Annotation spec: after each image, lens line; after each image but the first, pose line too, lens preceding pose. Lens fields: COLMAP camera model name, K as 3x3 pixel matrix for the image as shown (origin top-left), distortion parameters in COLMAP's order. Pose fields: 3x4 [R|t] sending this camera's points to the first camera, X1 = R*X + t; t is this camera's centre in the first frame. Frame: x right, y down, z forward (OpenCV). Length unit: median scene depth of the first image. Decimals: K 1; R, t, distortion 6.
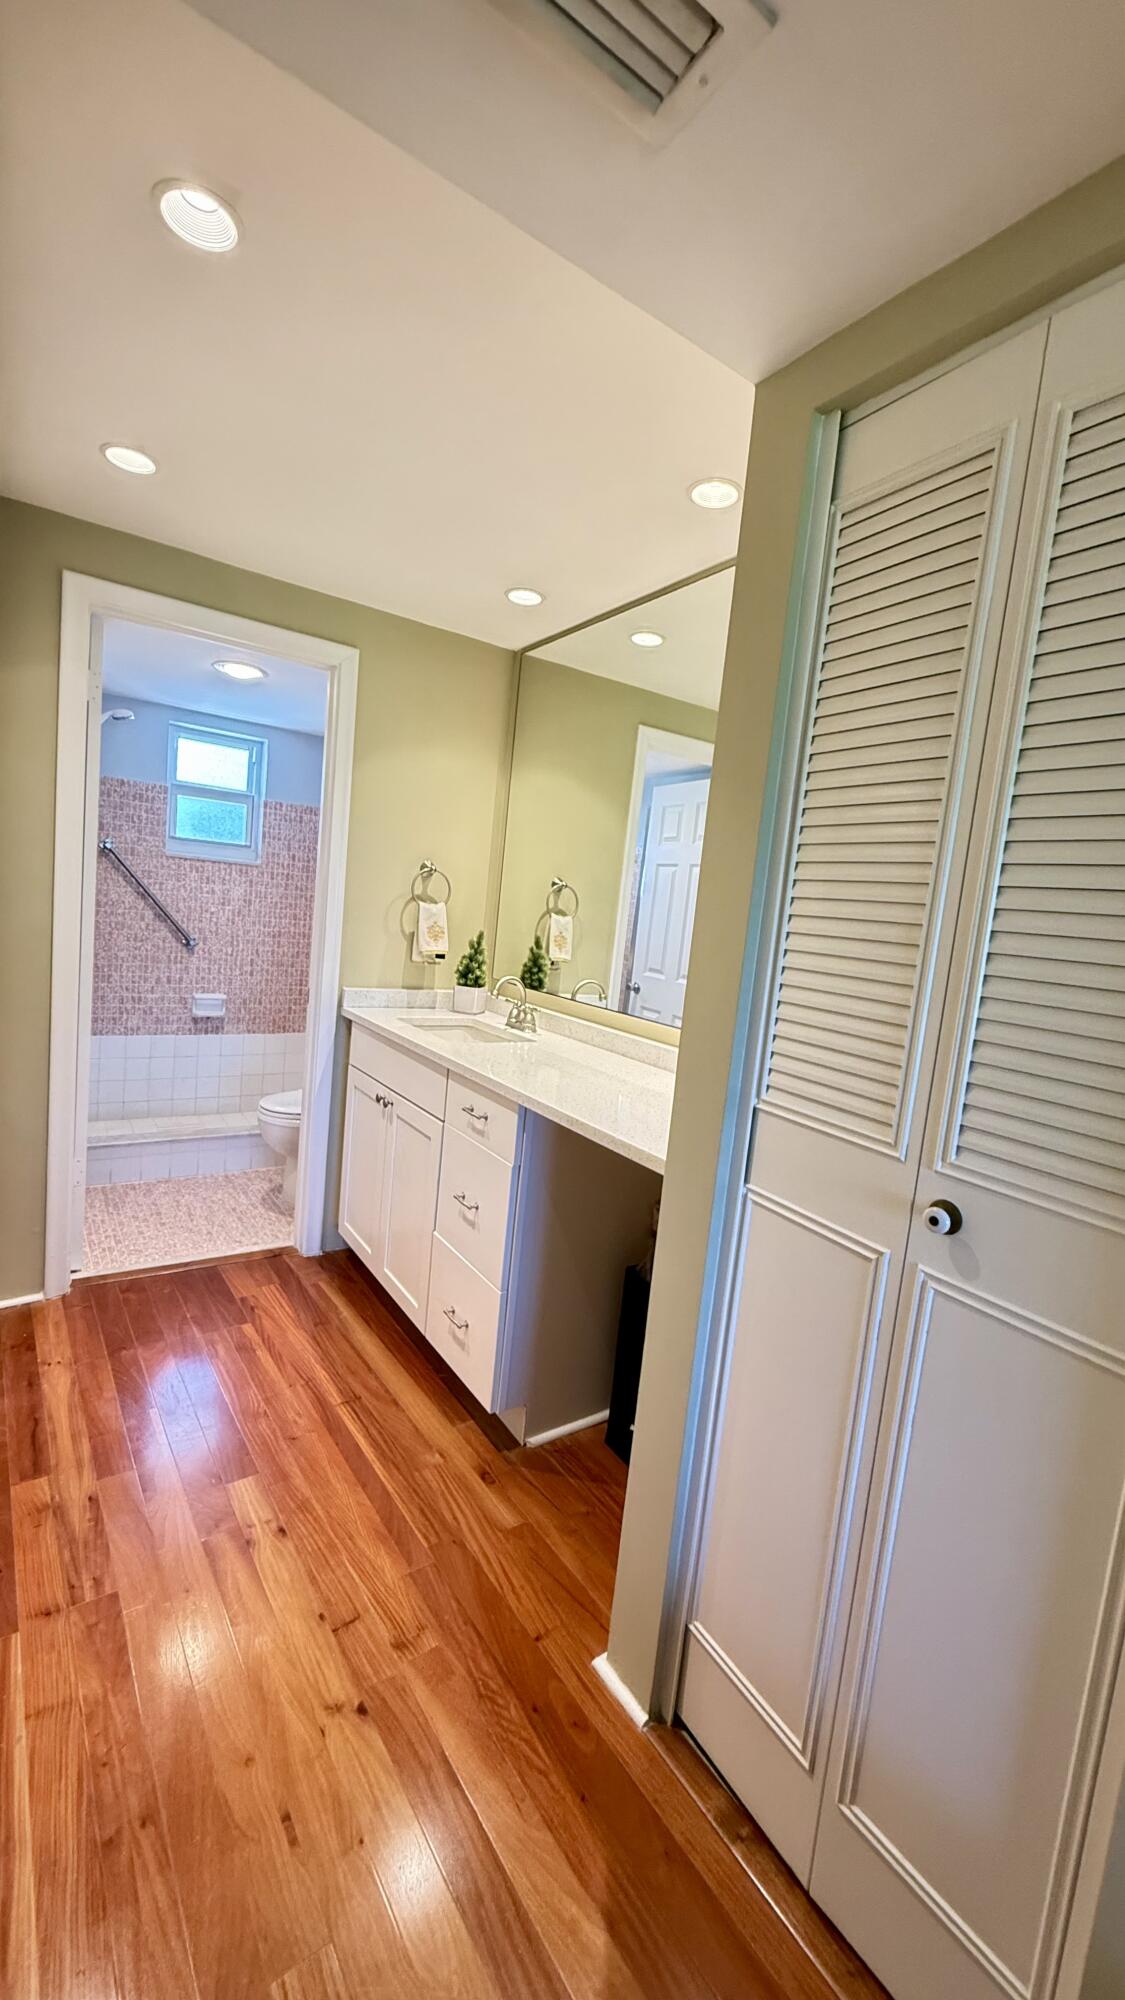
lens RADIAL K [[797.7, 0, 559.1], [0, 797.7, 991.8], [0, 0, 1]] dist [0.000114, 0.000258]
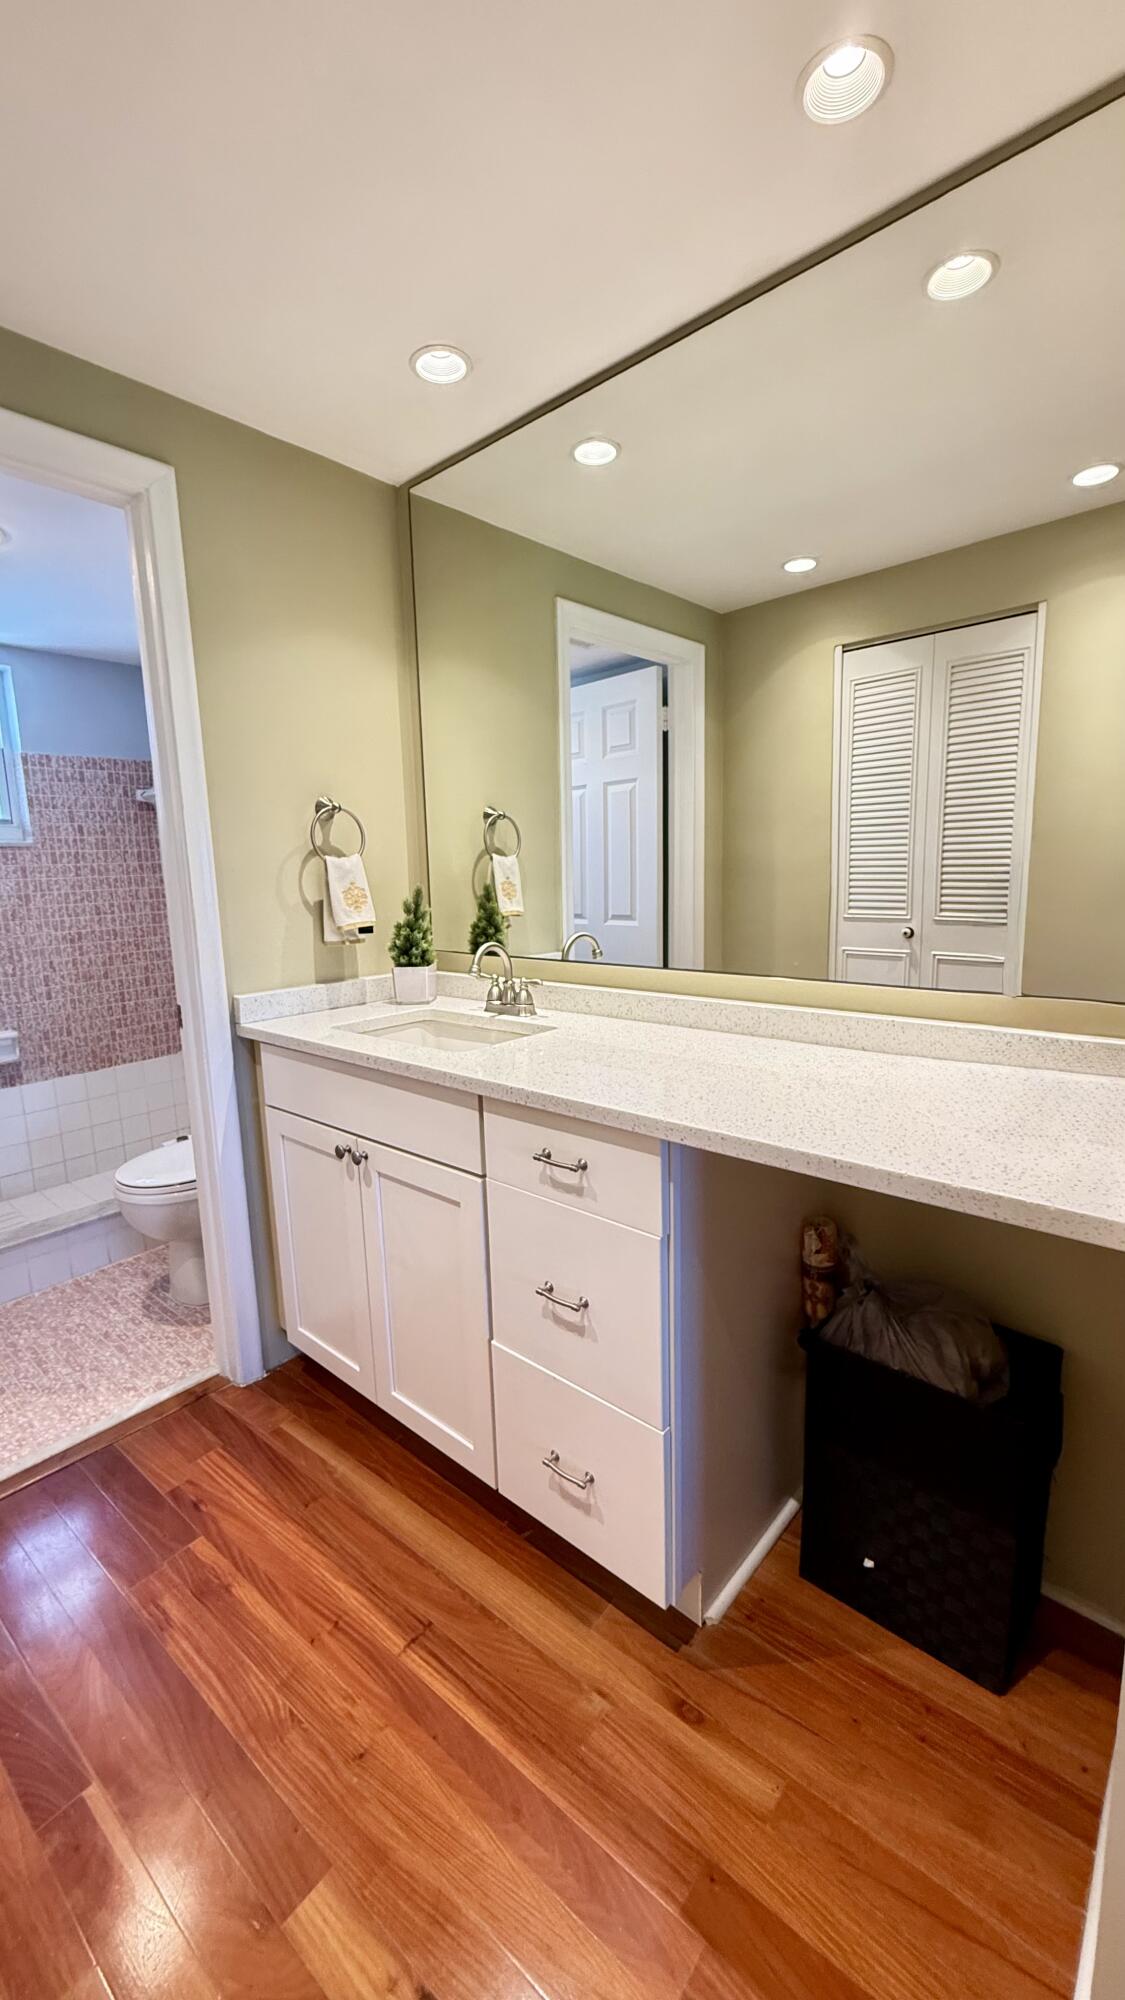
lens RADIAL K [[797.7, 0, 560.9], [0, 797.7, 992.9], [0, 0, 1]] dist [0.000114, 0.000258]
pose [[0.959570, -0.161889, 0.230257, -0.163312], [0.147916, 0.986012, 0.076821, -0.019195], [-0.239473, -0.039656, 0.970093, 0.283814]]
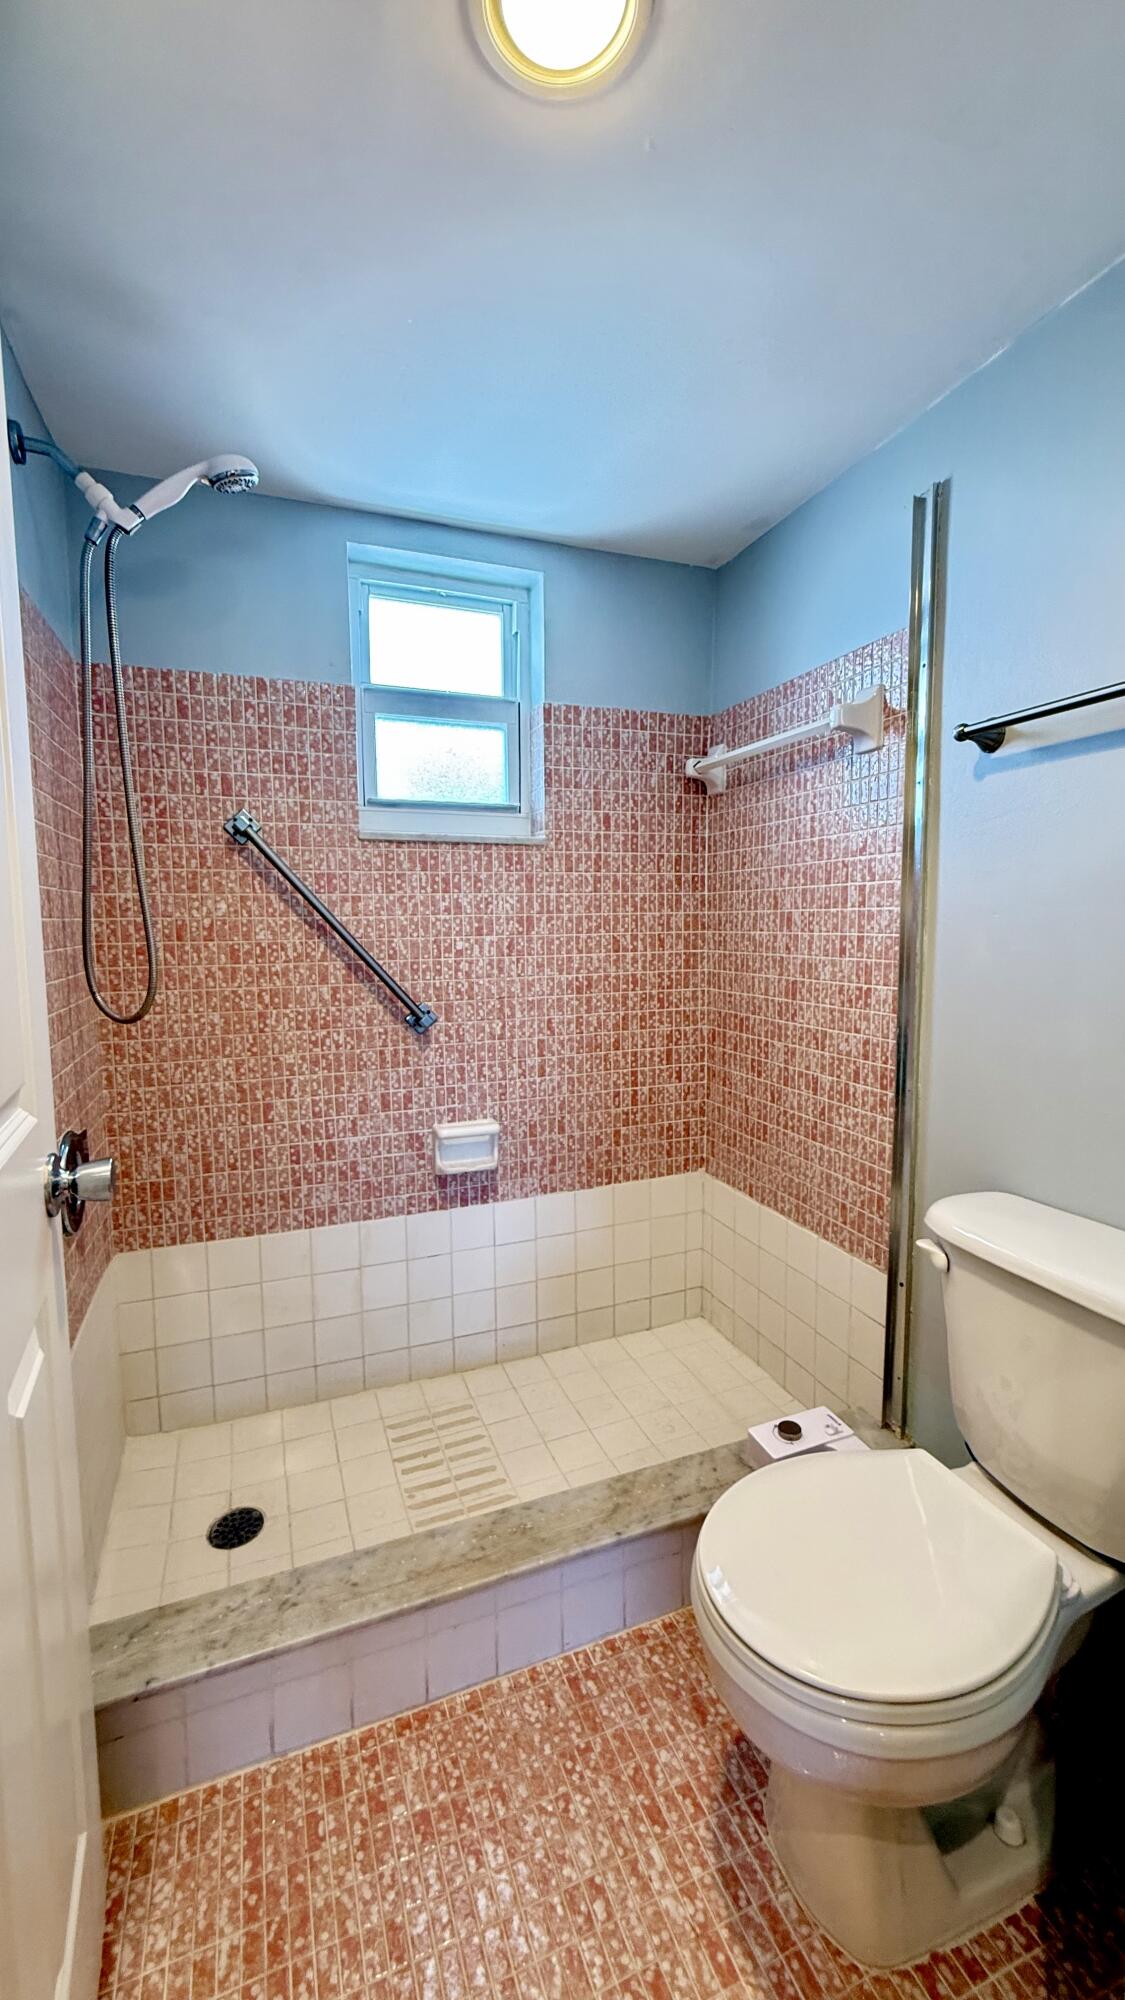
lens RADIAL K [[797.7, 0, 563.4], [0, 797.7, 996.5], [0, 0, 1]] dist [0.000114, 0.000258]
pose [[0.970727, -0.078987, -0.226826, -0.409969], [0.075756, 0.996863, -0.022930, -0.087280], [0.227925, 0.005075, 0.973665, 0.842055]]
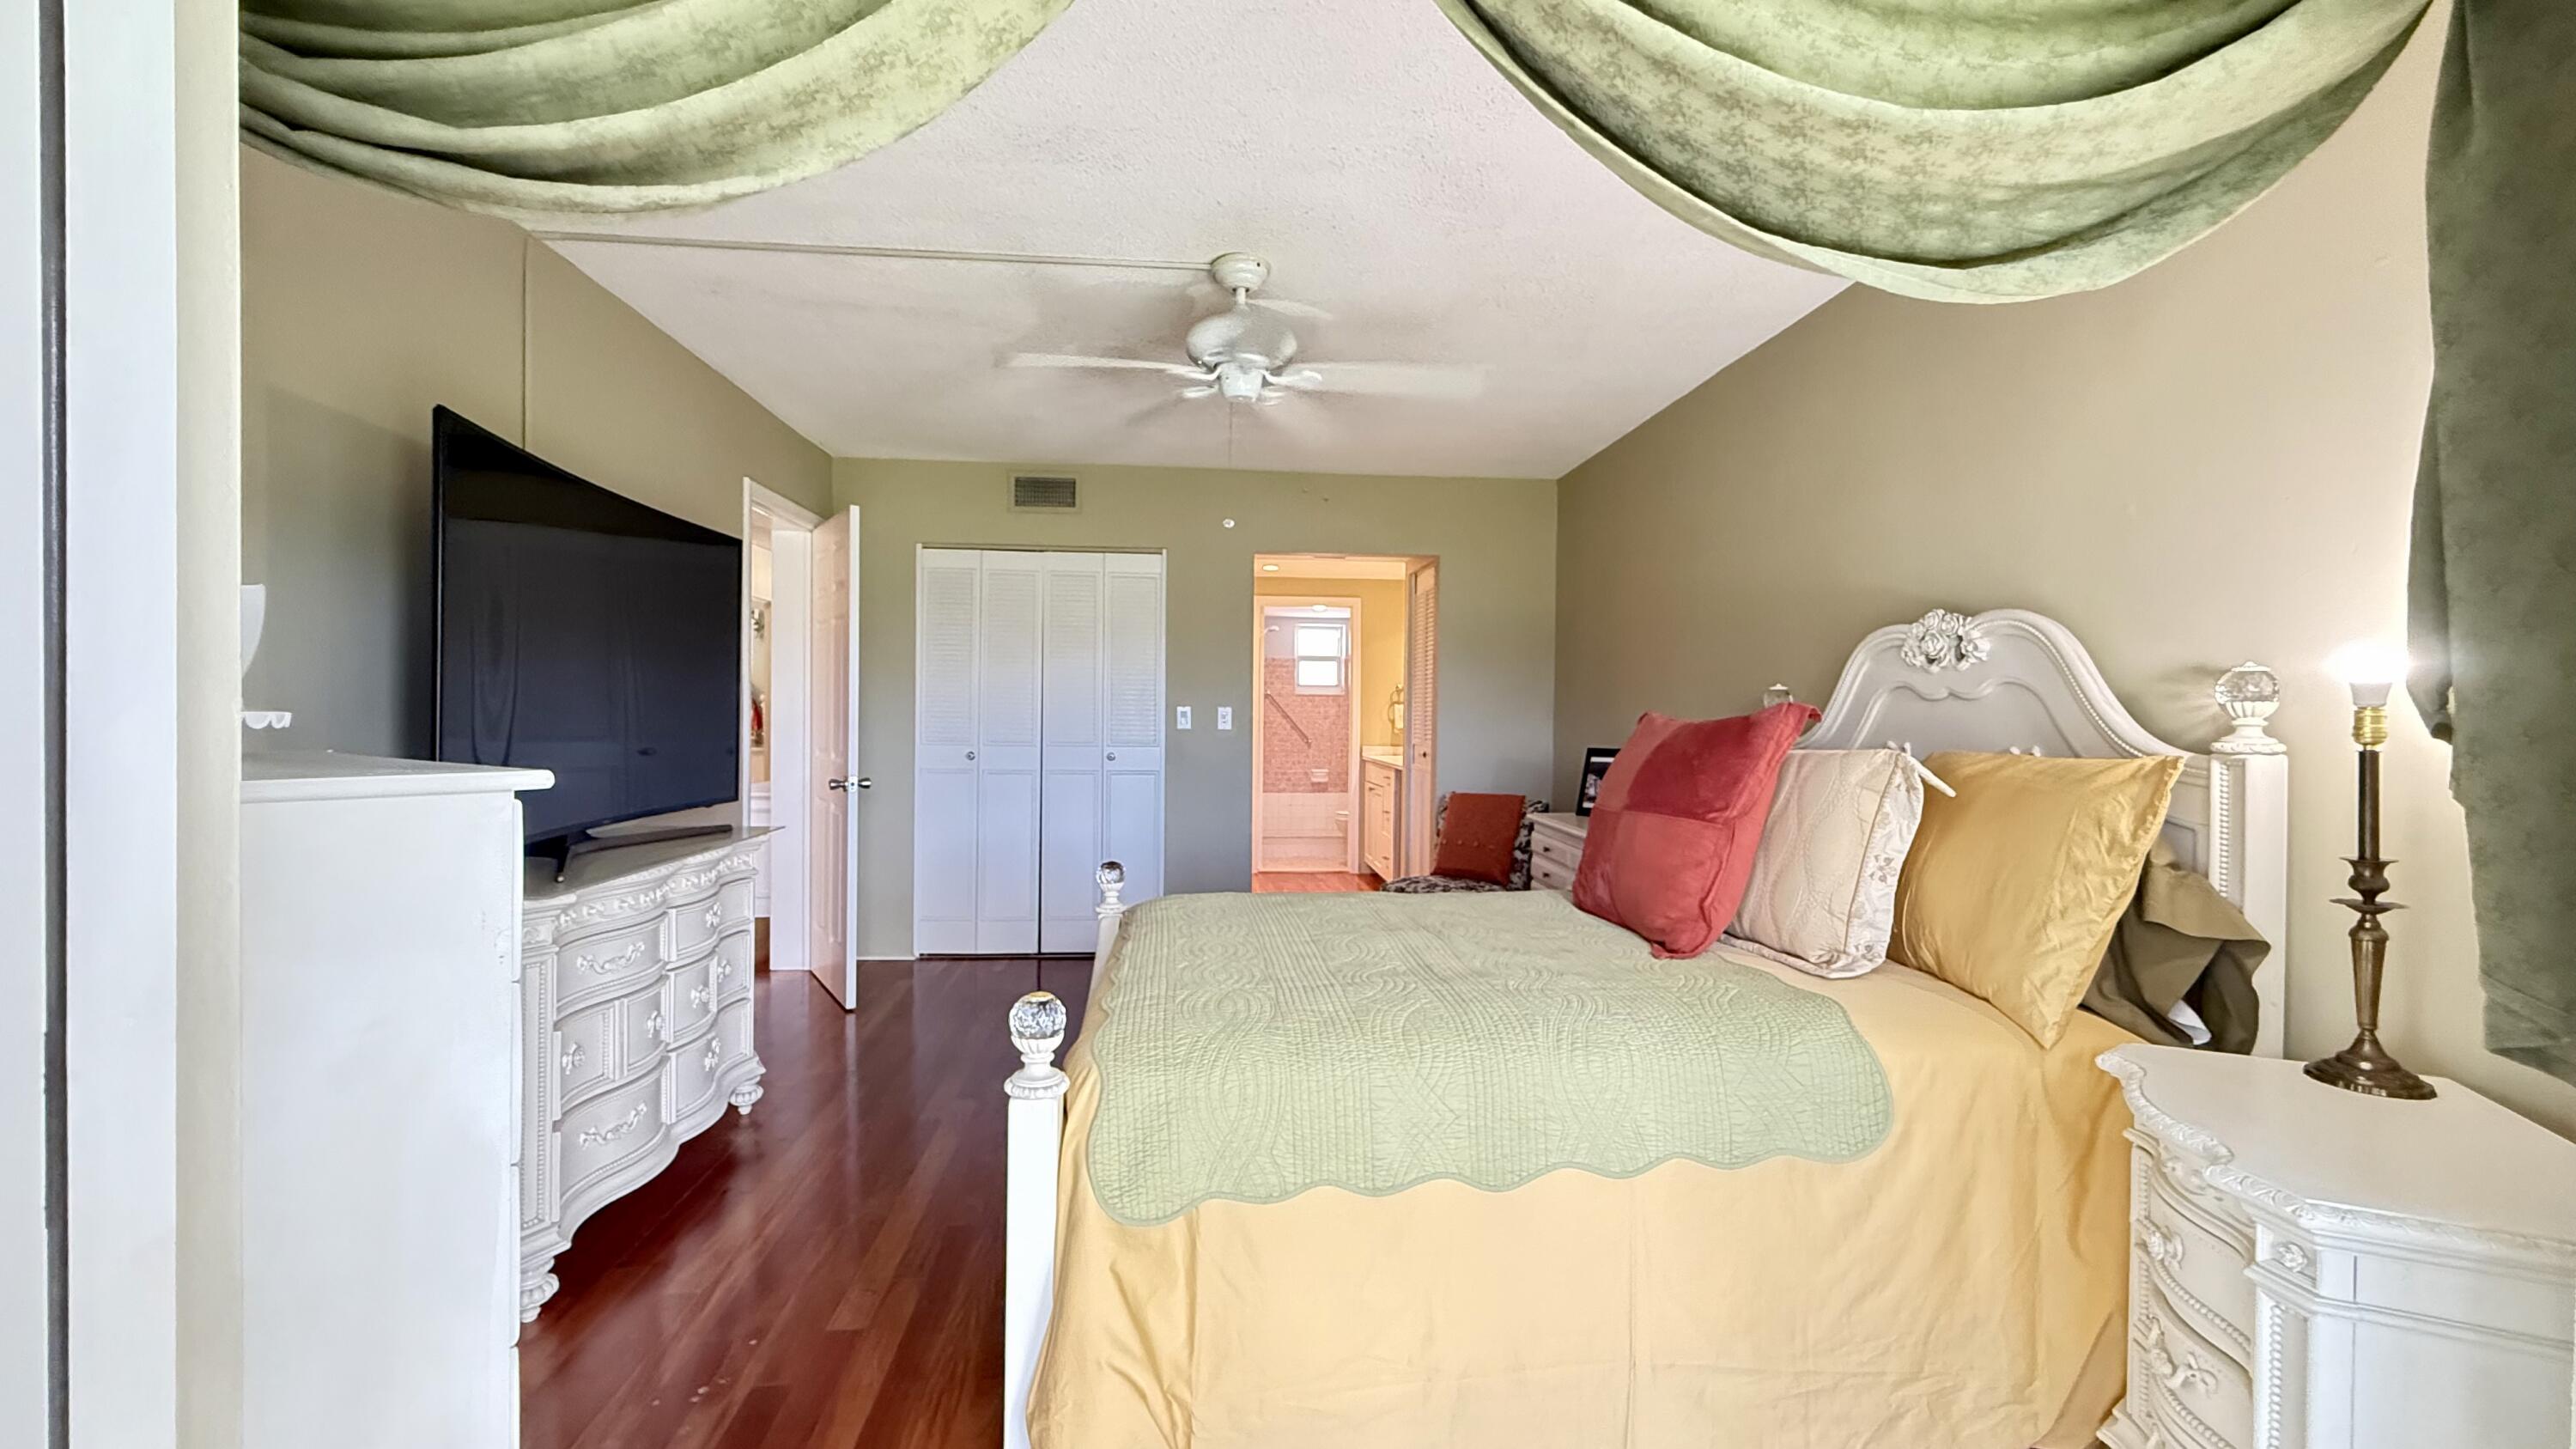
lens RADIAL K [[1027.6, 0, 1285.9], [0, 1027.6, 721.7], [0, 0, 1]] dist [0.000114, 0.000258]
pose [[0.874186, -0.085995, -0.477915, 0.911328], [0.025664, 0.991001, -0.131375, 0.297813], [0.484912, 0.102581, 0.868526, -1.576195]]
